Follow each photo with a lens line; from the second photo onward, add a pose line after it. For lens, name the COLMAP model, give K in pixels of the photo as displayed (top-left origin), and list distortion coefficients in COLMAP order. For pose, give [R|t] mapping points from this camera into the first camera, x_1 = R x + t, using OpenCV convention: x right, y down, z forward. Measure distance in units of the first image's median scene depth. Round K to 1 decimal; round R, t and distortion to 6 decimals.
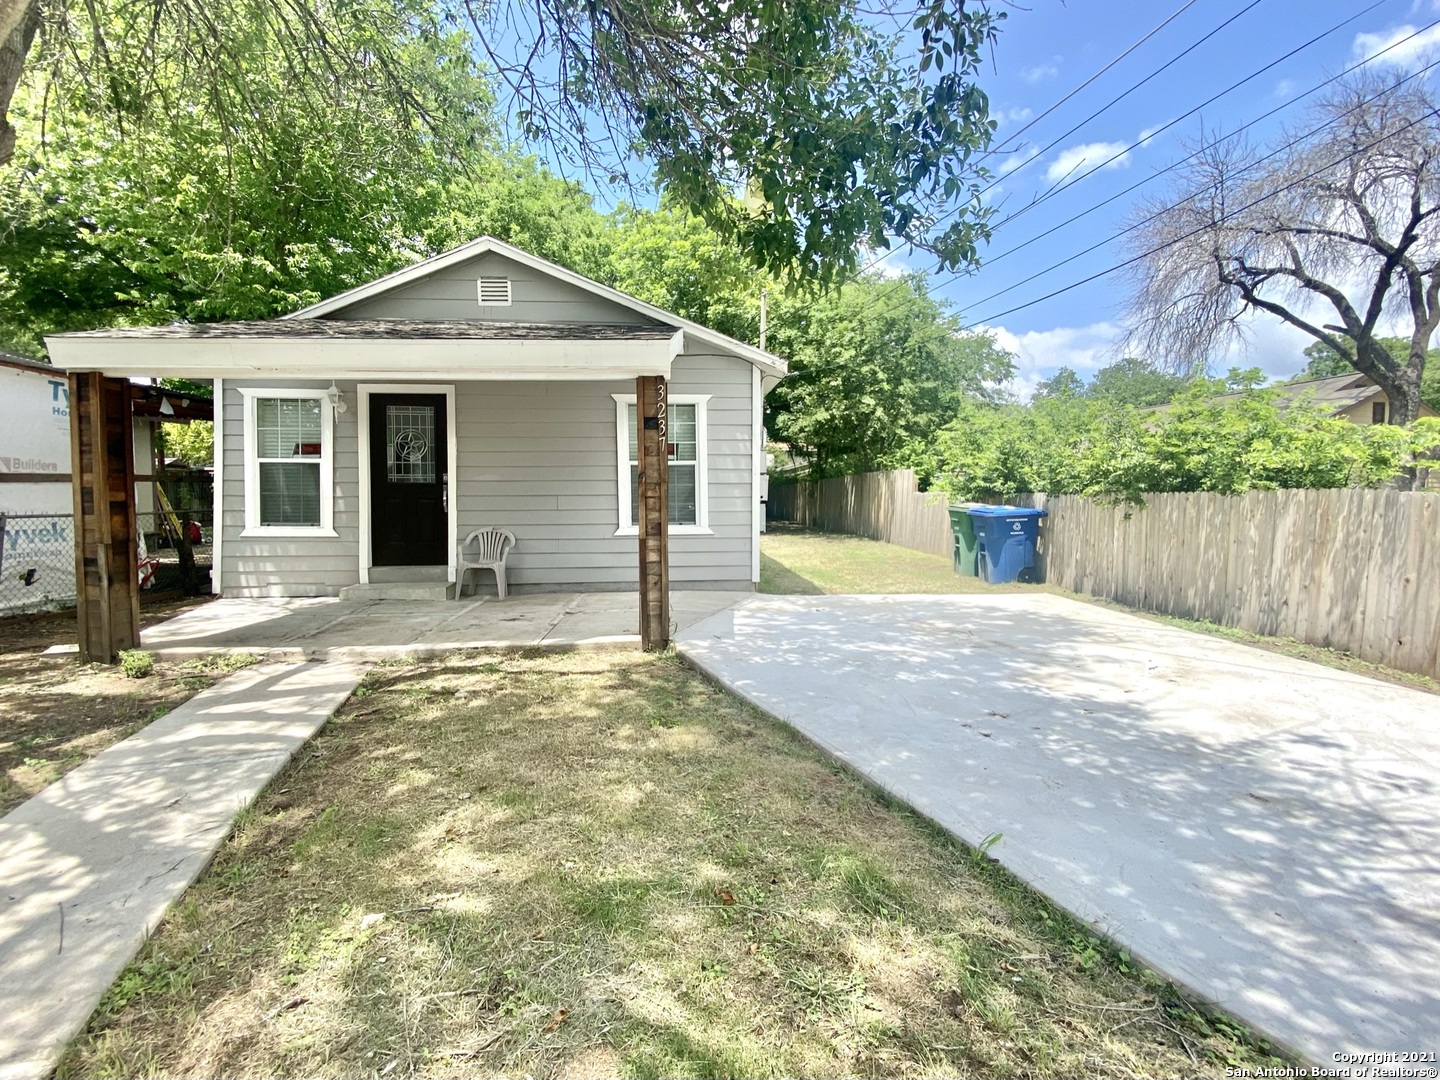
lens RADIAL K [[595.2, 0, 723.5], [0, 595.2, 521.0], [0, 0, 1]] dist [0.032341, -0.025418]
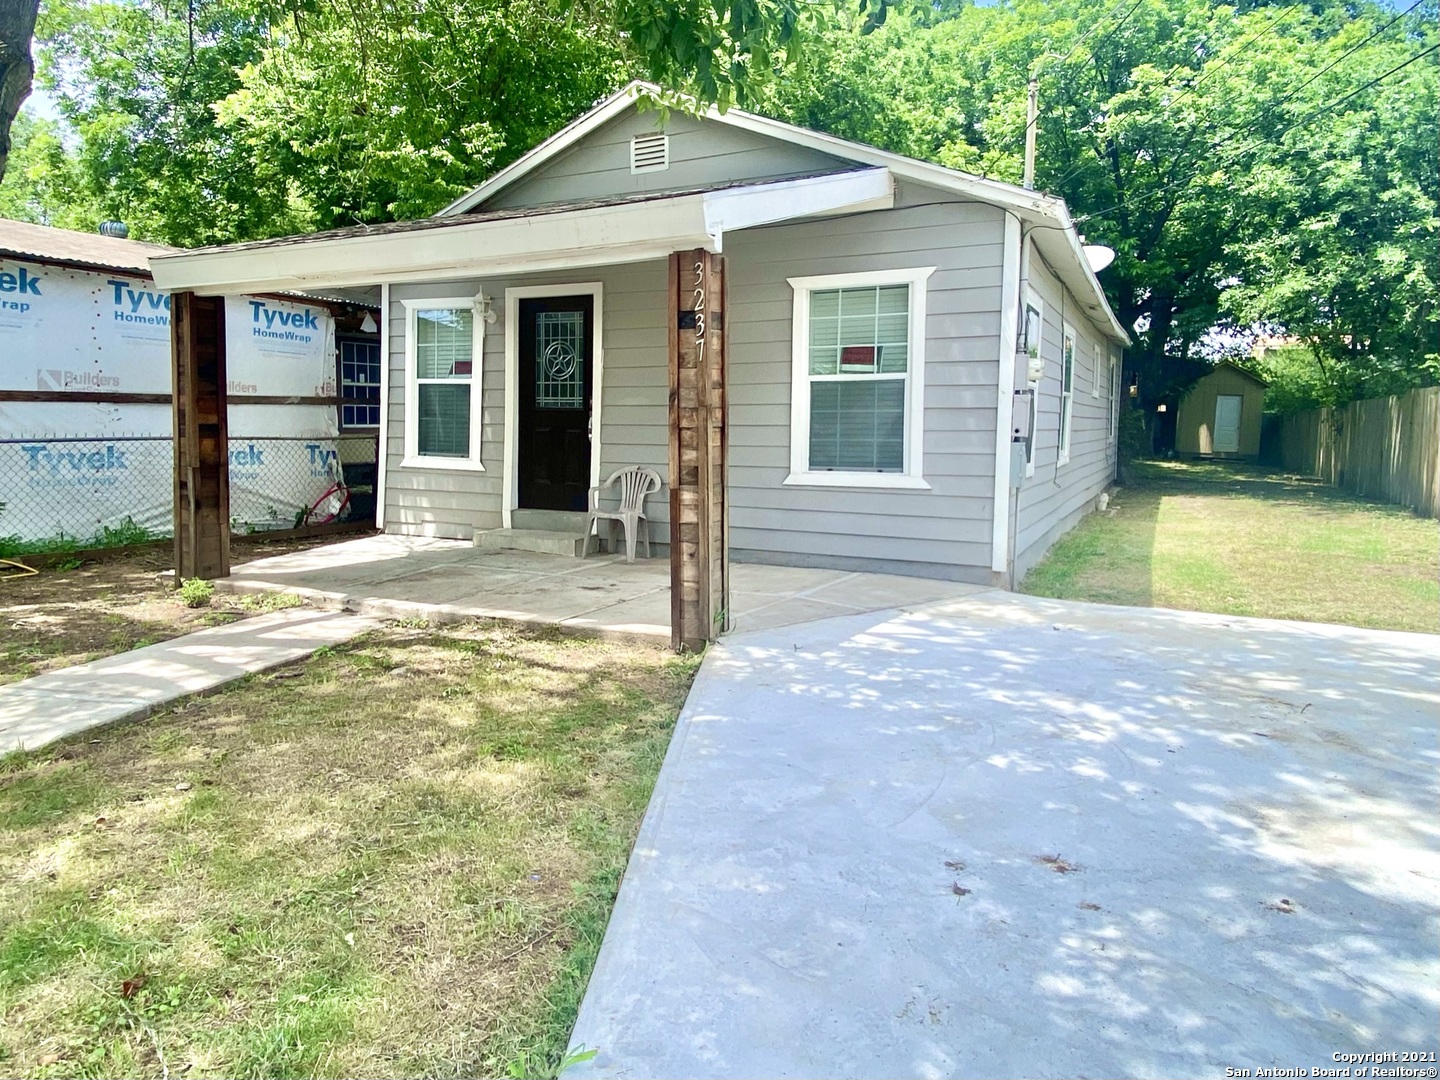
lens RADIAL K [[857.9, 0, 727.0], [0, 857.9, 479.6], [0, 0, 1]] dist [0.063983, -0.070098]
pose [[0.880426, 0.042420, -0.472283, 0.232856], [-0.033664, 0.999069, 0.026980, -0.005788], [0.472987, -0.007855, 0.881034, 0.092530]]
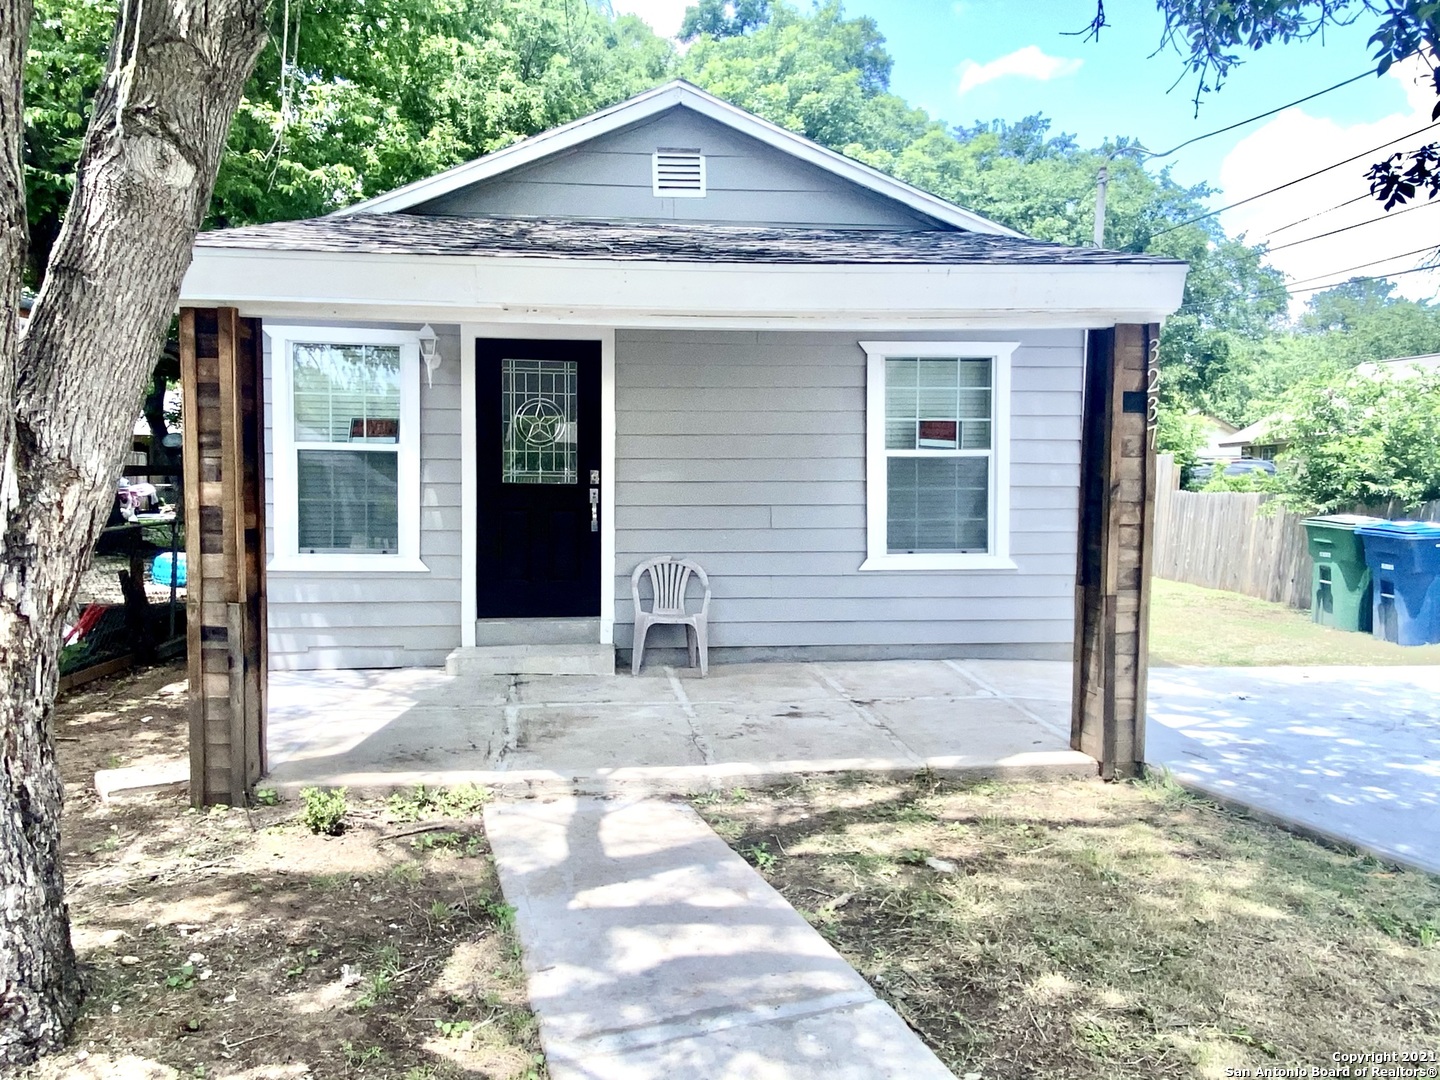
lens RADIAL K [[917.2, 0, 708.6], [0, 917.2, 536.3], [0, 0, 1]] dist [0.028981, -0.021992]
pose [[0.999529, 0.005471, 0.030186, -0.382304], [-0.006114, 0.999756, 0.021245, -0.031359], [-0.030062, -0.021419, 0.999319, 0.049349]]
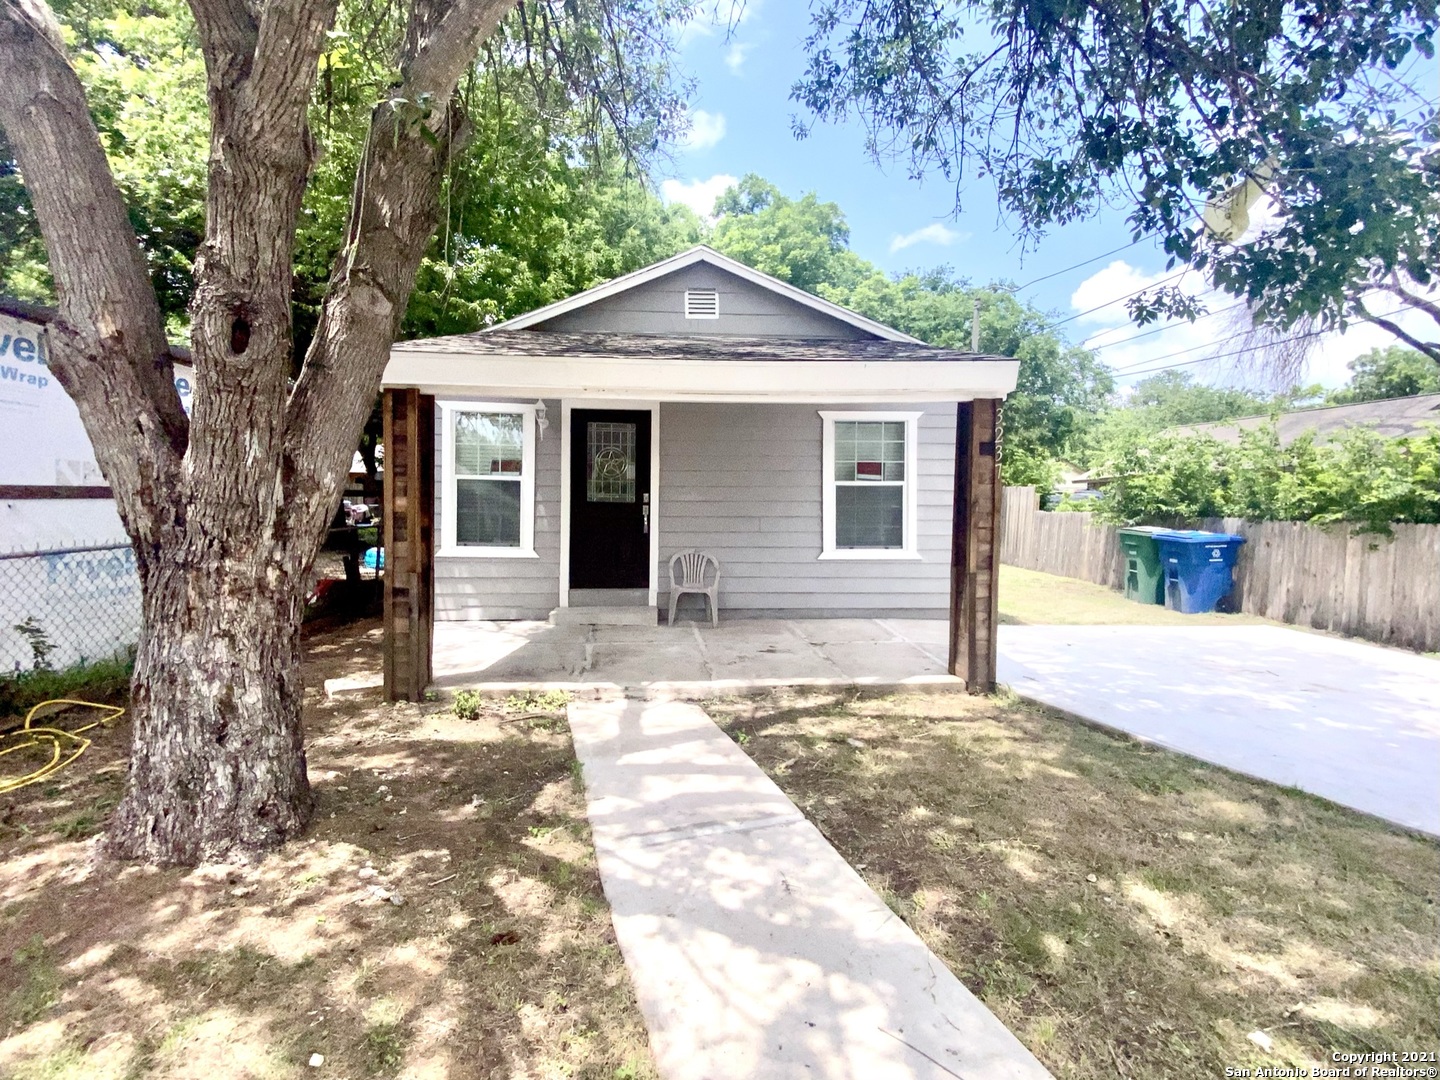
lens RADIAL K [[612.0, 0, 715.3], [0, 612.0, 524.5], [0, 0, 1]] dist [0.032092, -0.022517]
pose [[0.999925, 0.011855, 0.003126, -0.363221], [-0.011831, 0.999901, -0.007594, -0.022617], [-0.003216, 0.007556, 0.999966, 0.019756]]
